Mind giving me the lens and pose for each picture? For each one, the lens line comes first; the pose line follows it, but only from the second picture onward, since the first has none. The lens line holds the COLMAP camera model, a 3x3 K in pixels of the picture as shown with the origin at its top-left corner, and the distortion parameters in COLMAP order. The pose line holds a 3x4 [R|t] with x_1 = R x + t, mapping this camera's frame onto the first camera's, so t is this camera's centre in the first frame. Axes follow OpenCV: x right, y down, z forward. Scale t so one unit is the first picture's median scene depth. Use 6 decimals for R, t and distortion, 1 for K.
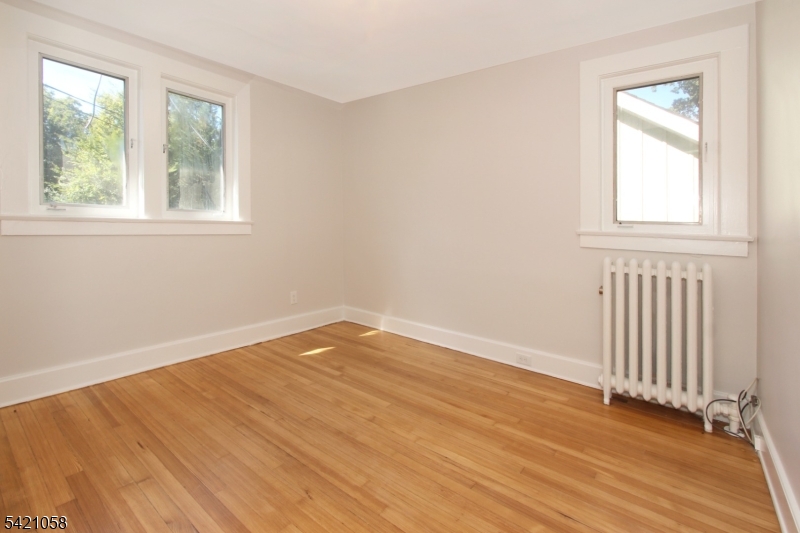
lens RADIAL K [[361.5, 0, 390.6], [0, 361.5, 233.4], [0, 0, 1]] dist [-0.002518, -0.000842]
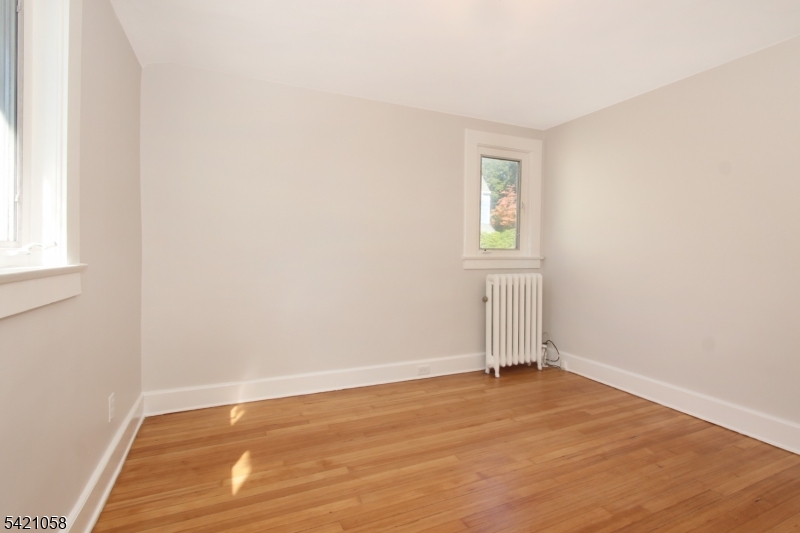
lens RADIAL K [[365.7, 0, 357.3], [0, 365.7, 254.5], [0, 0, 1]] dist [-0.001253, 0.000308]
pose [[0.490234, -0.034859, 0.870894, -0.926050], [0.026976, 0.999328, 0.024815, -0.064796], [-0.871173, 0.011328, 0.490845, 0.774335]]
